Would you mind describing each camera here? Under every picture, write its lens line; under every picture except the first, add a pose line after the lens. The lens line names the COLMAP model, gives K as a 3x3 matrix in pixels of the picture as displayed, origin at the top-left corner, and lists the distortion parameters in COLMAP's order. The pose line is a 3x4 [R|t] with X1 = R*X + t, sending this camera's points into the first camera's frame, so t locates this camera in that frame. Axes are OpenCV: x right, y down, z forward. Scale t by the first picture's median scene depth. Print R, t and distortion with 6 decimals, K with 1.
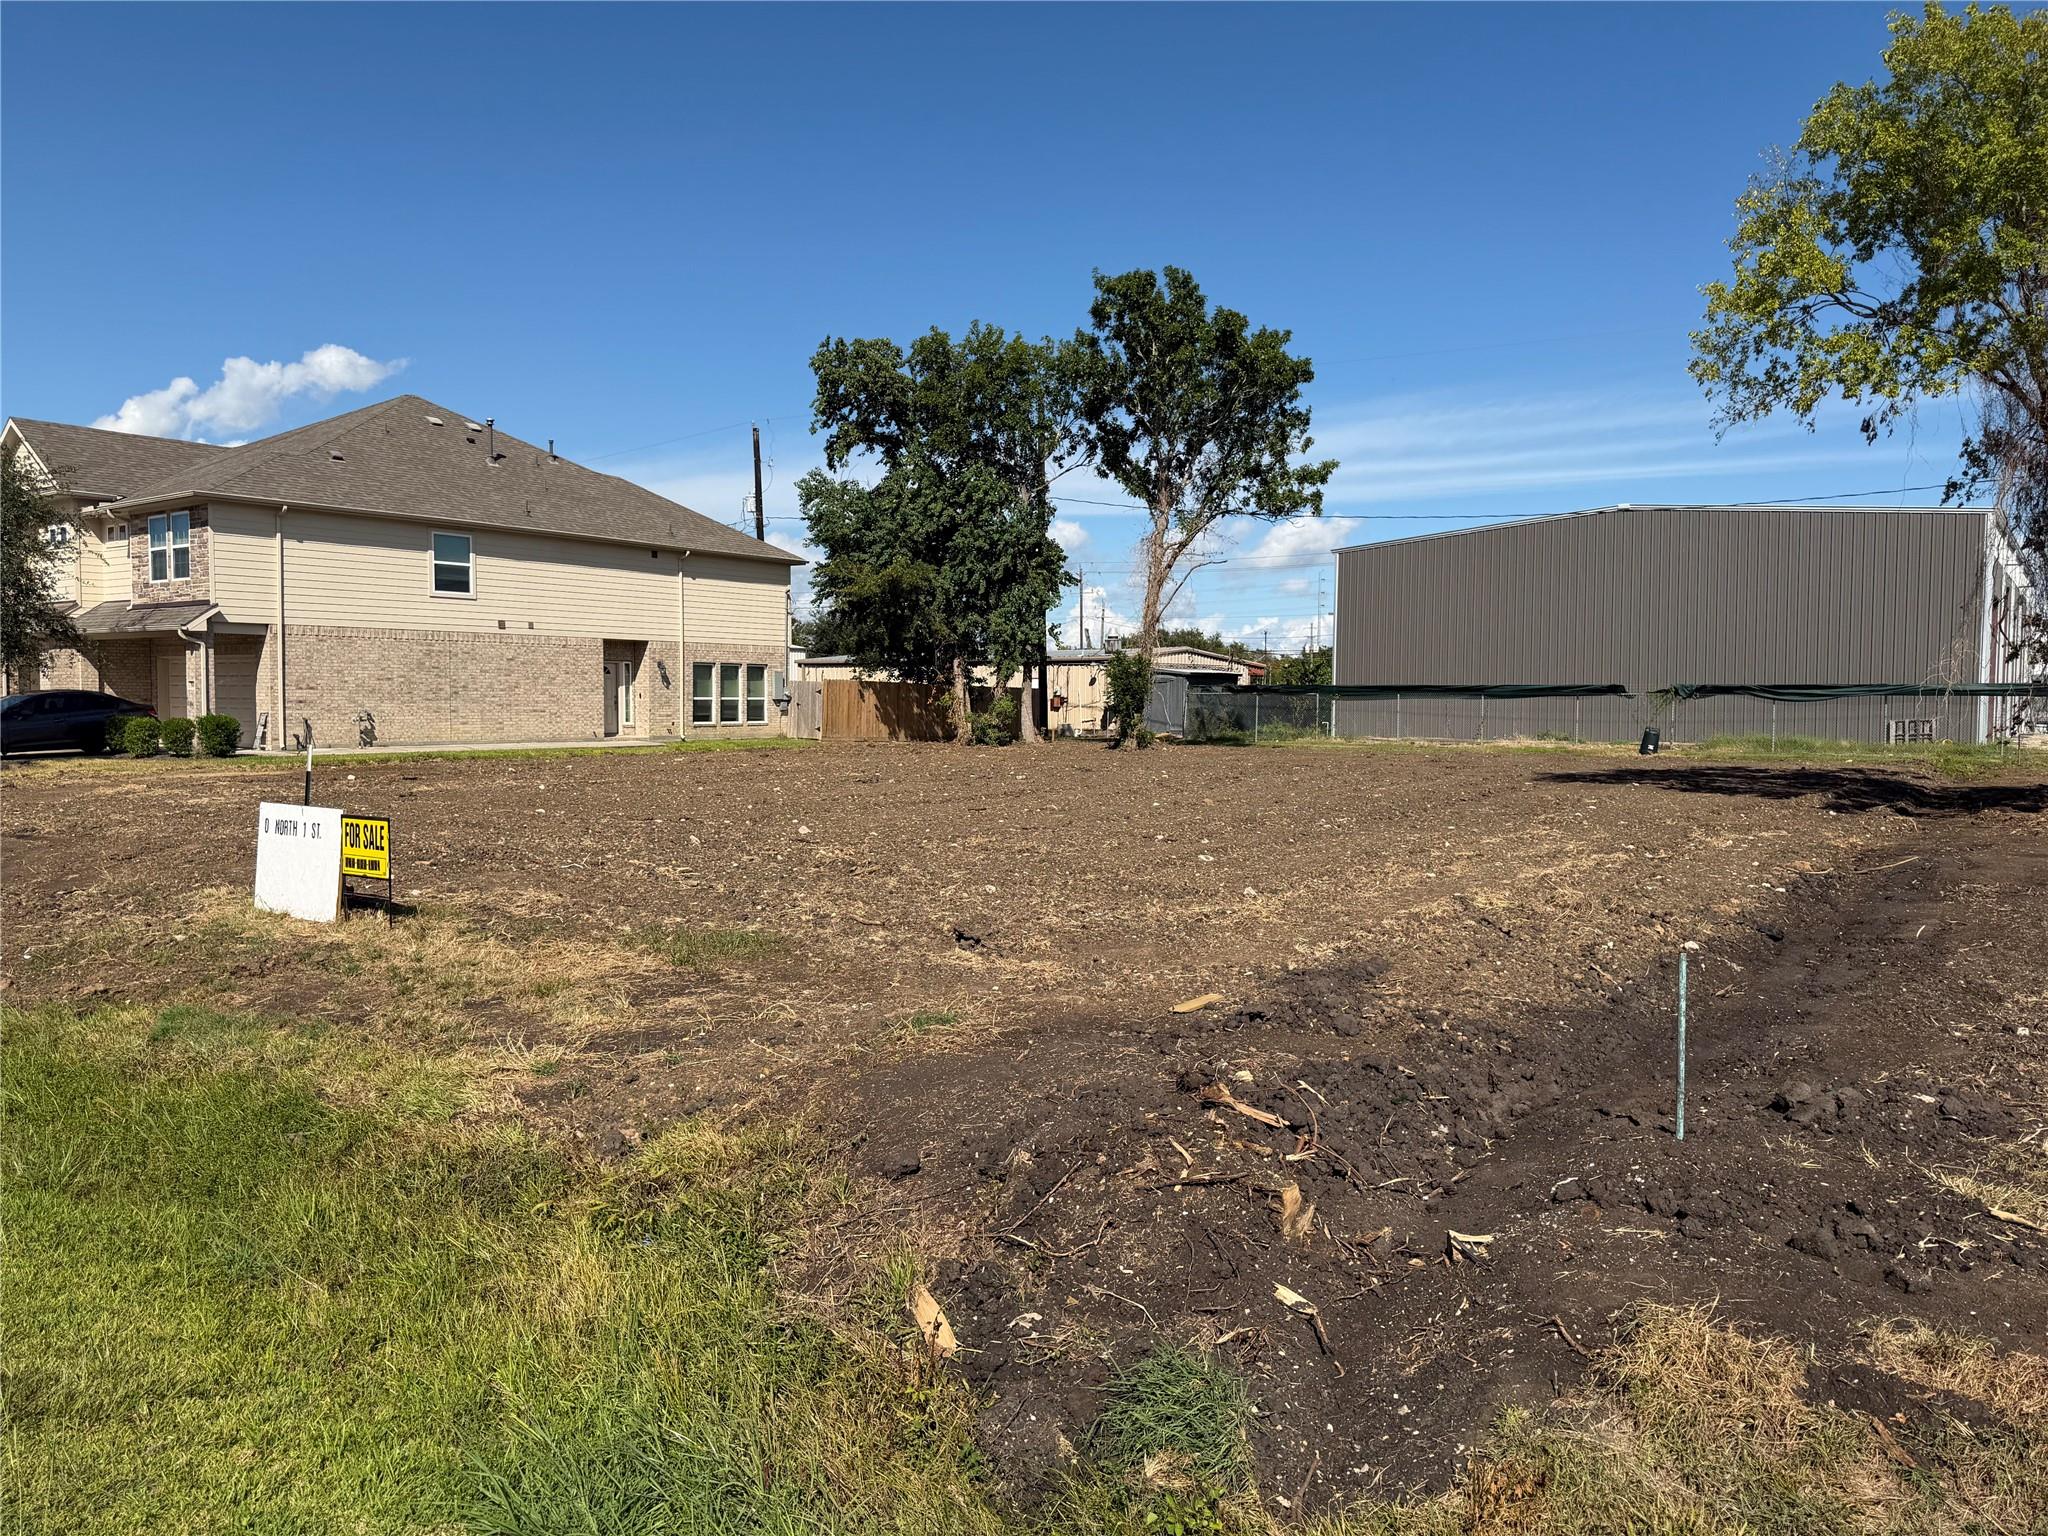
lens RADIAL K [[1474.4, 0, 1027.7], [0, 1474.4, 751.7], [0, 0, 1]] dist [0.057377, -0.052267]
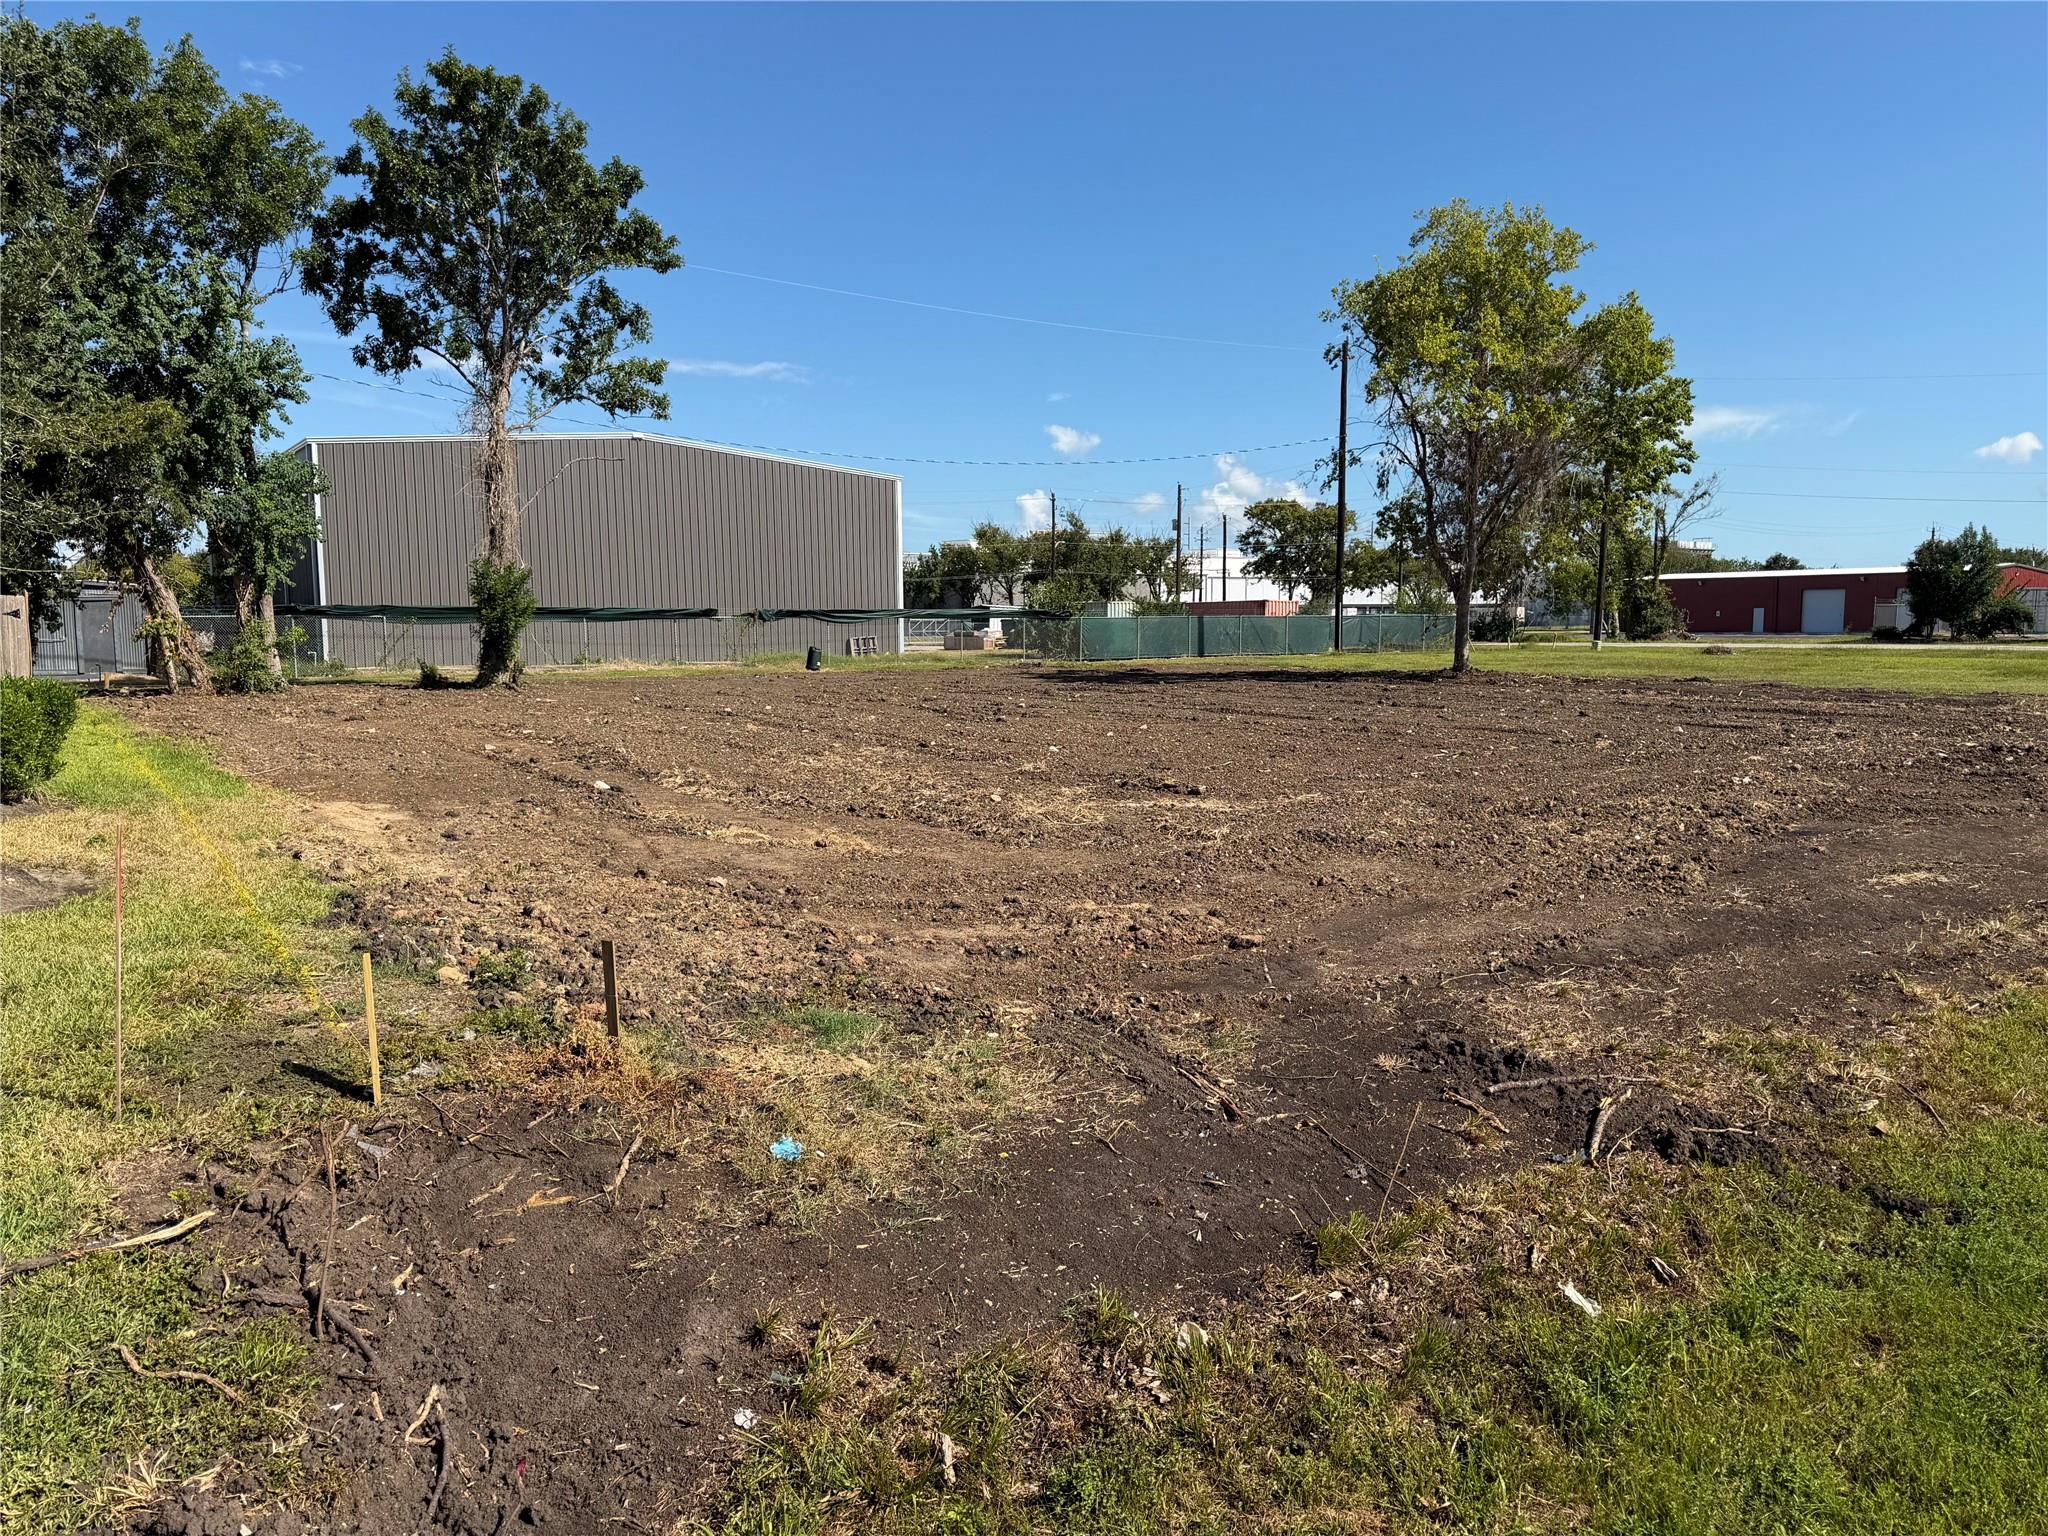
lens RADIAL K [[1474.4, 0, 1027.7], [0, 1474.4, 751.7], [0, 0, 1]] dist [0.057377, -0.052267]
pose [[0.328632, -0.086901, 0.940452, -0.549082], [0.042264, 0.996114, 0.077275, -0.014905], [-0.943512, 0.014352, 0.331028, 0.438135]]
